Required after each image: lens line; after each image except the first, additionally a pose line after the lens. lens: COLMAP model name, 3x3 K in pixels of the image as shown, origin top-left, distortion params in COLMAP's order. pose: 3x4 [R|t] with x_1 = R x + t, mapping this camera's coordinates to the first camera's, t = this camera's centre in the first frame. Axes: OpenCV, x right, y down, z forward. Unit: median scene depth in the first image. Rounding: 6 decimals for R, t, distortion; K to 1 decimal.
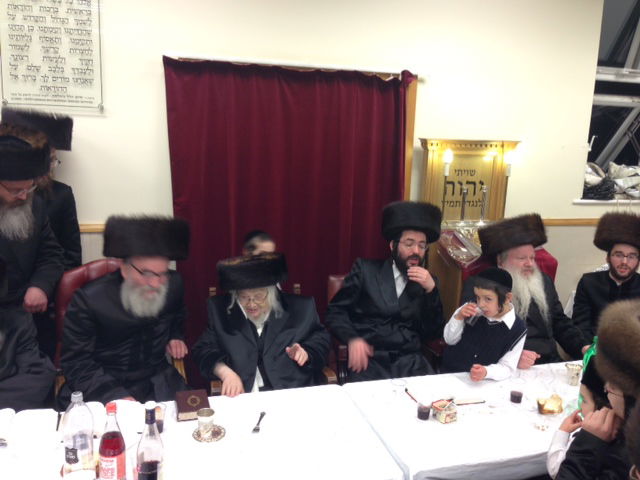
lens RADIAL K [[610.9, 0, 335.7], [0, 610.9, 238.6], [0, 0, 1]] dist [0.128396, -0.247528]
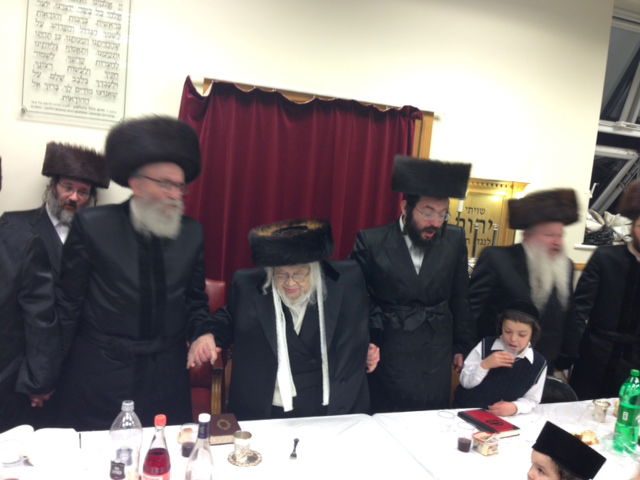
lens RADIAL K [[610.9, 0, 335.7], [0, 610.9, 238.6], [0, 0, 1]] dist [0.128396, -0.247528]
pose [[0.997010, 0.047128, 0.061235, -0.097571], [-0.042035, 0.995749, -0.081953, 0.038193], [-0.064837, 0.079134, 0.994753, 0.022509]]
